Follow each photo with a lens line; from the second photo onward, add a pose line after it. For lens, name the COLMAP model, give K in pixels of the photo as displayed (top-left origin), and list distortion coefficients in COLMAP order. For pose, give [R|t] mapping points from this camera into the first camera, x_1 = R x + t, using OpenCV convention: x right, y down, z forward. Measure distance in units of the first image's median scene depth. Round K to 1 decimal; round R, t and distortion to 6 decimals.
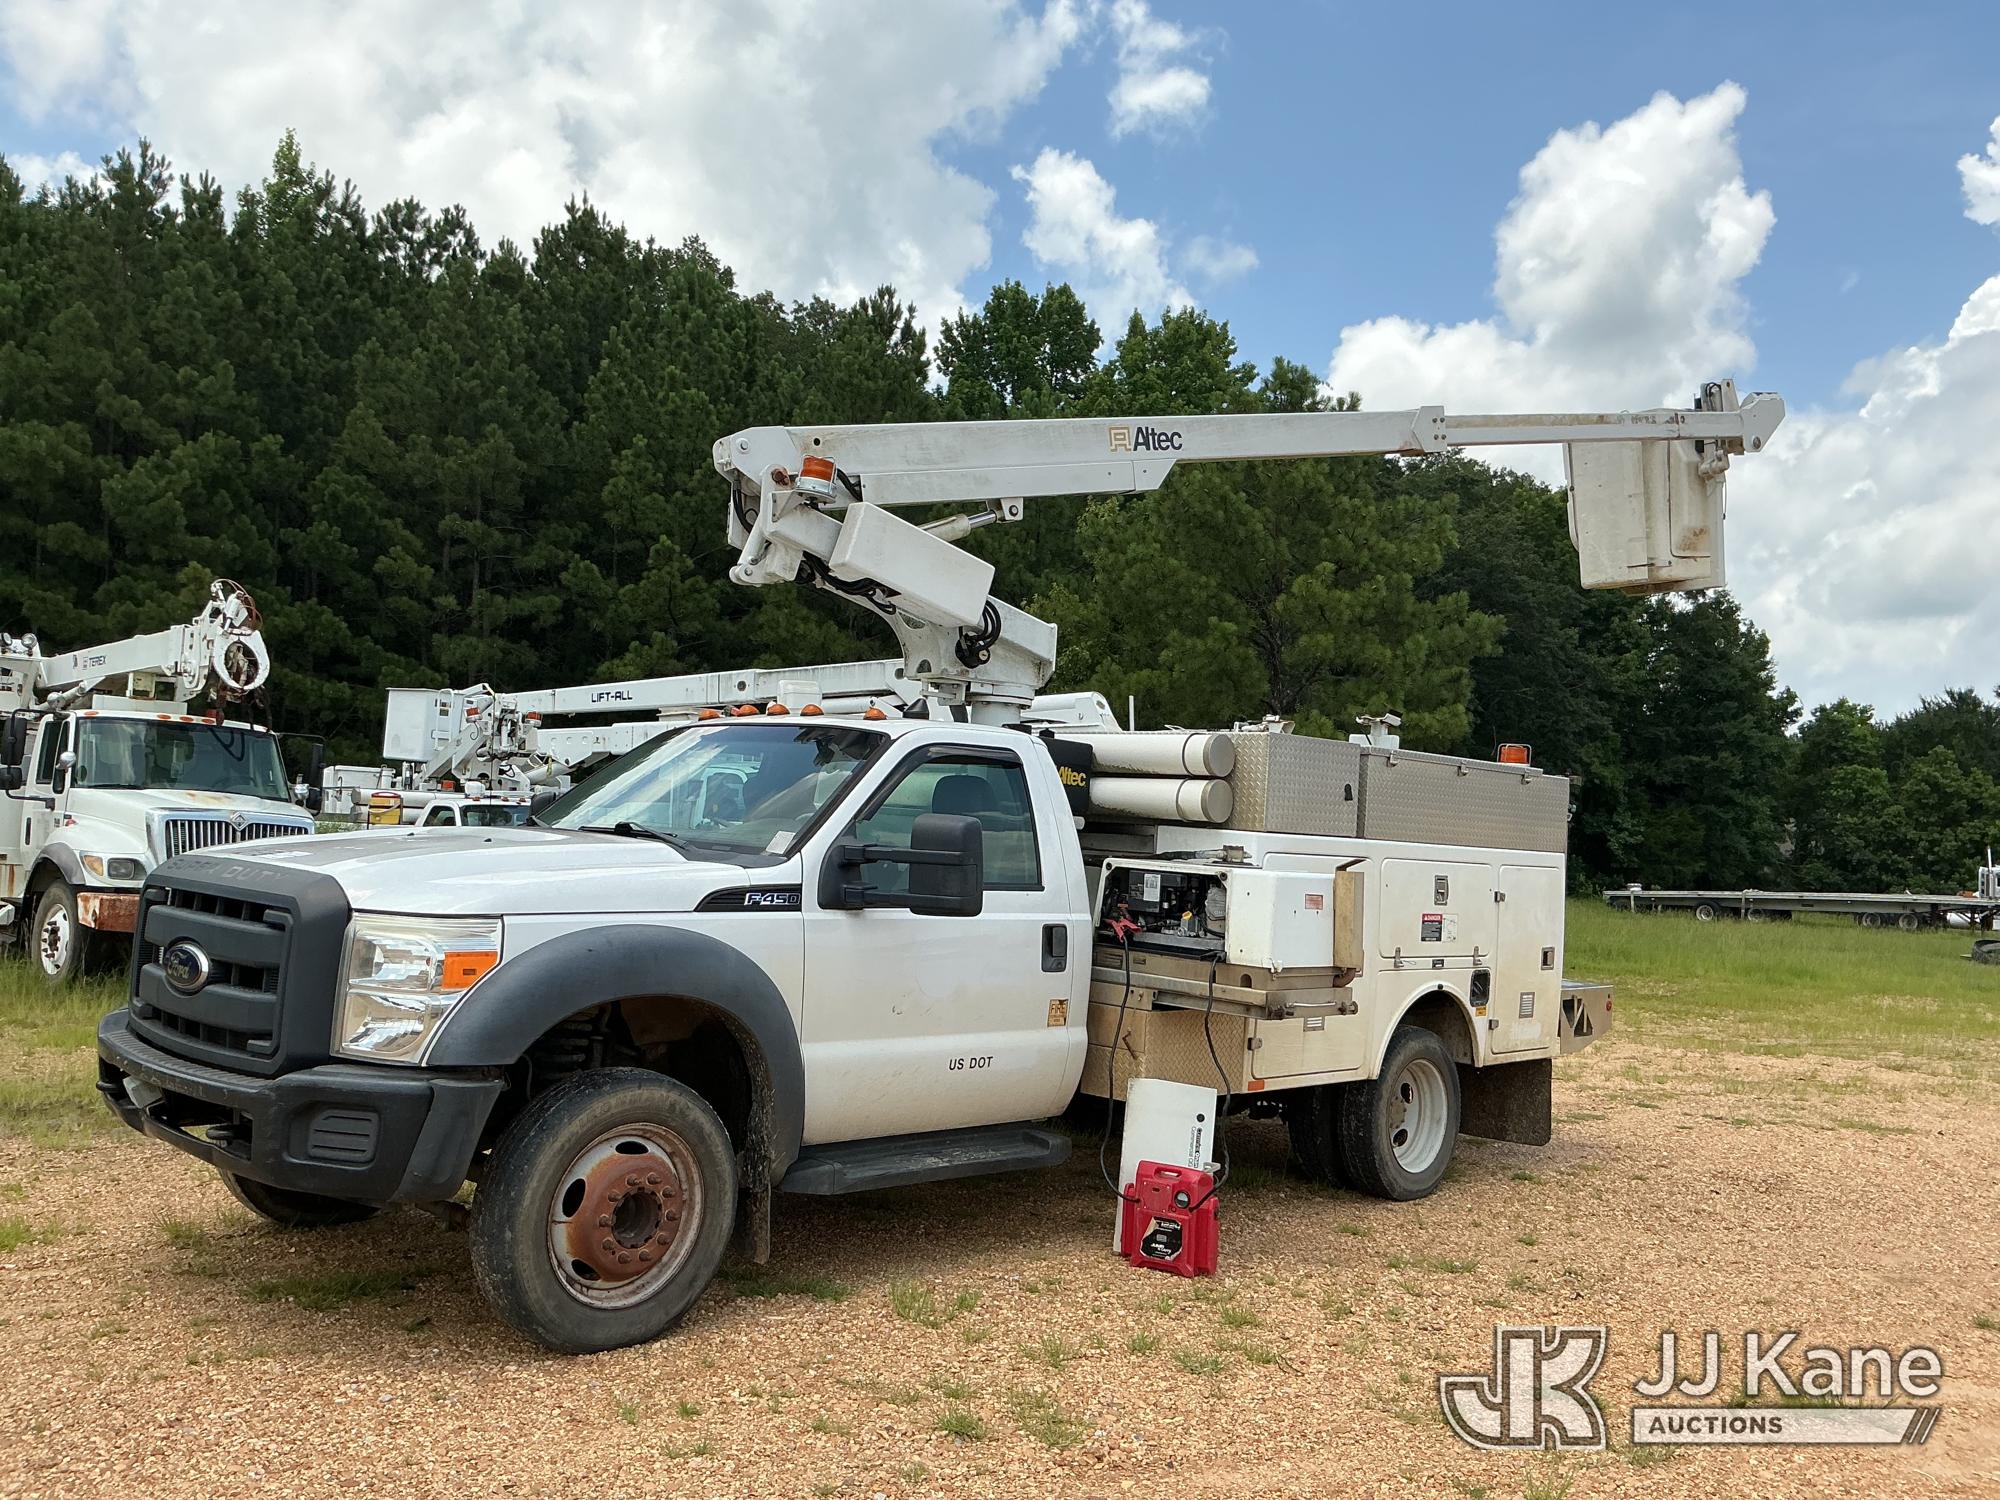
lens RADIAL K [[1749.8, 0, 992.7], [0, 1749.8, 745.6], [0, 0, 1]] dist [0.036797, 0.018155]
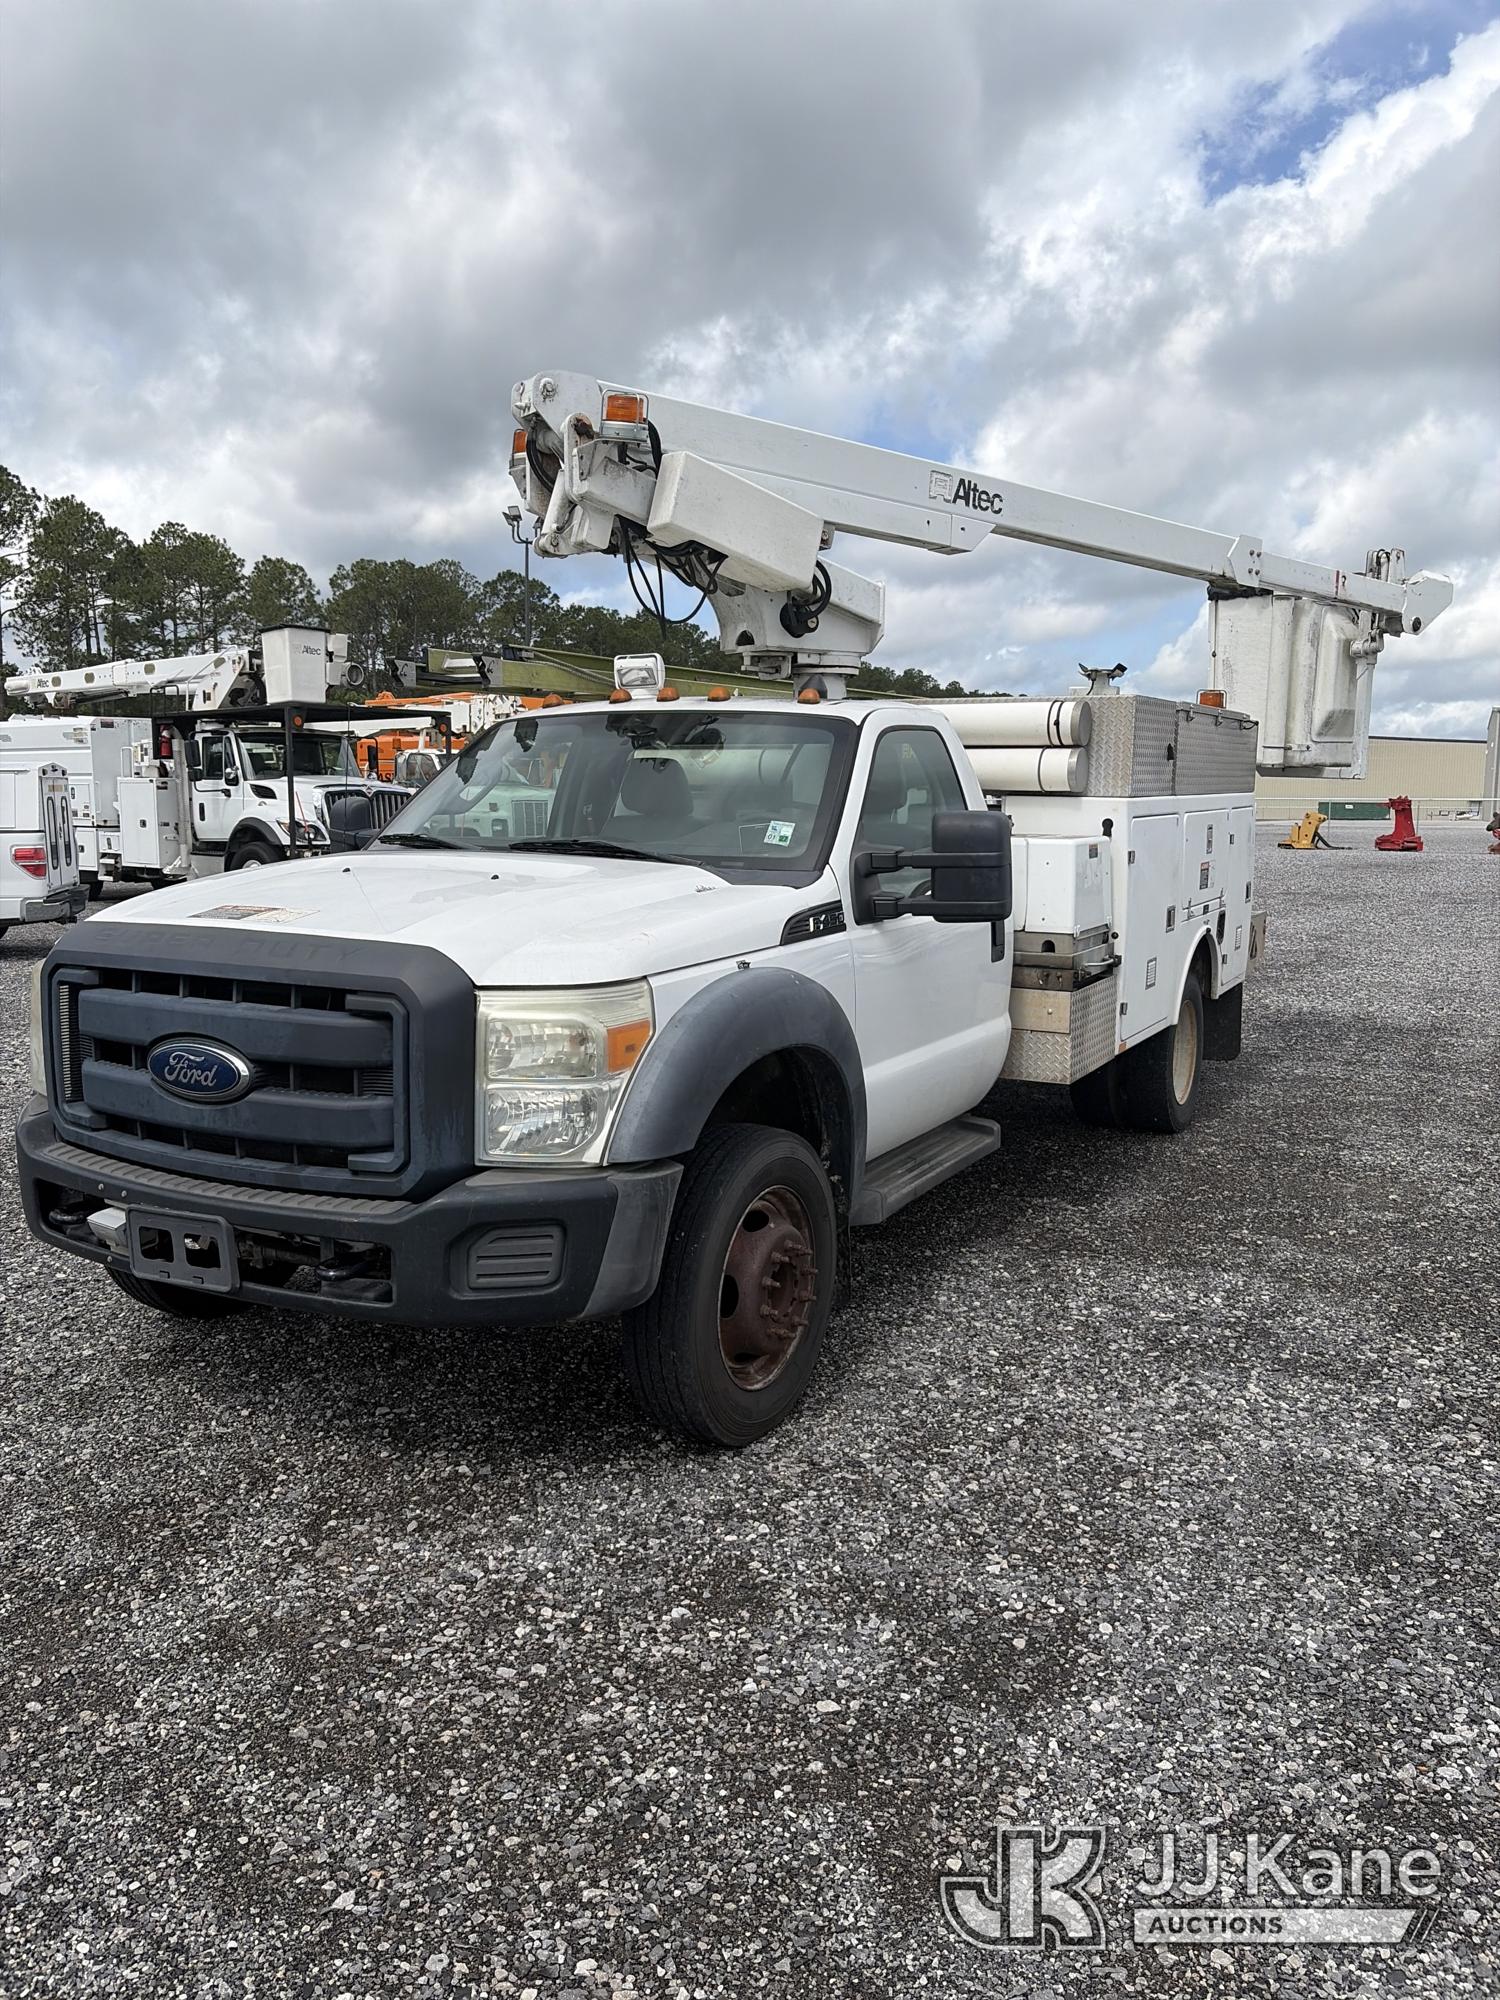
lens RADIAL K [[1605.0, 0, 756.3], [0, 1605.0, 1010.9], [0, 0, 1]] dist [-0.027387, -0.001250]
pose [[0.954240, -0.098145, 0.282476, -0.395116], [0.038221, 0.976890, 0.210299, -0.040471], [-0.296588, -0.189880, 0.935939, 0.238794]]
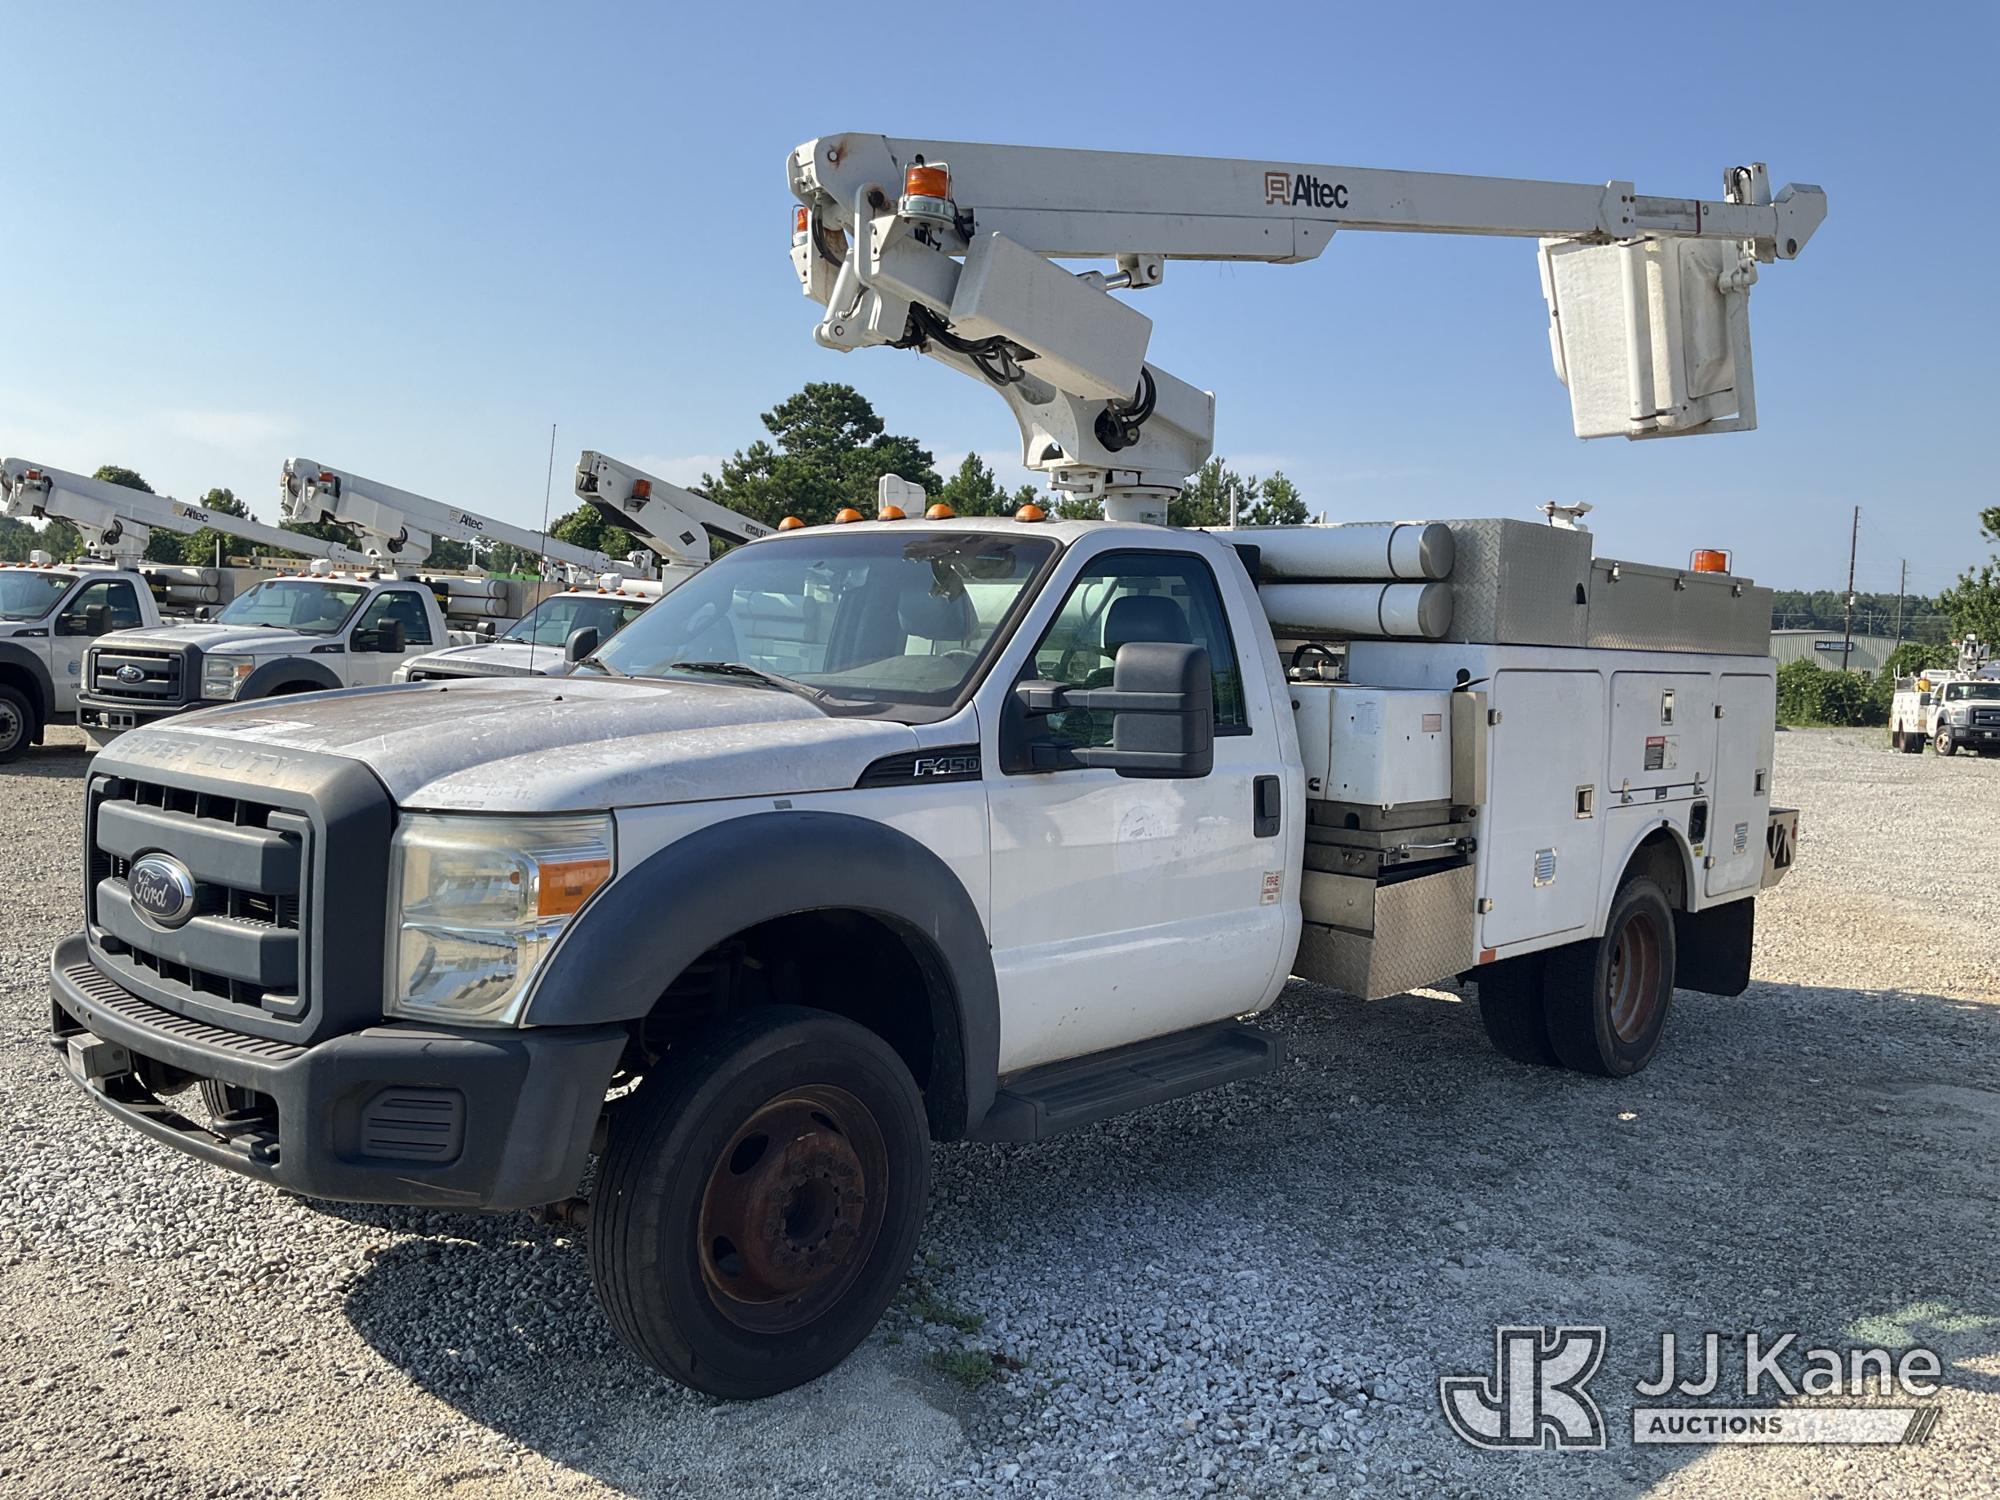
lens RADIAL K [[1749.8, 0, 1002.3], [0, 1749.8, 762.1], [0, 0, 1]] dist [0.036797, 0.018155]
pose [[0.998588, -0.033230, 0.041443, -0.133136], [0.028020, 0.992318, 0.120500, -0.002849], [-0.045129, -0.119168, 0.991848, 0.259753]]
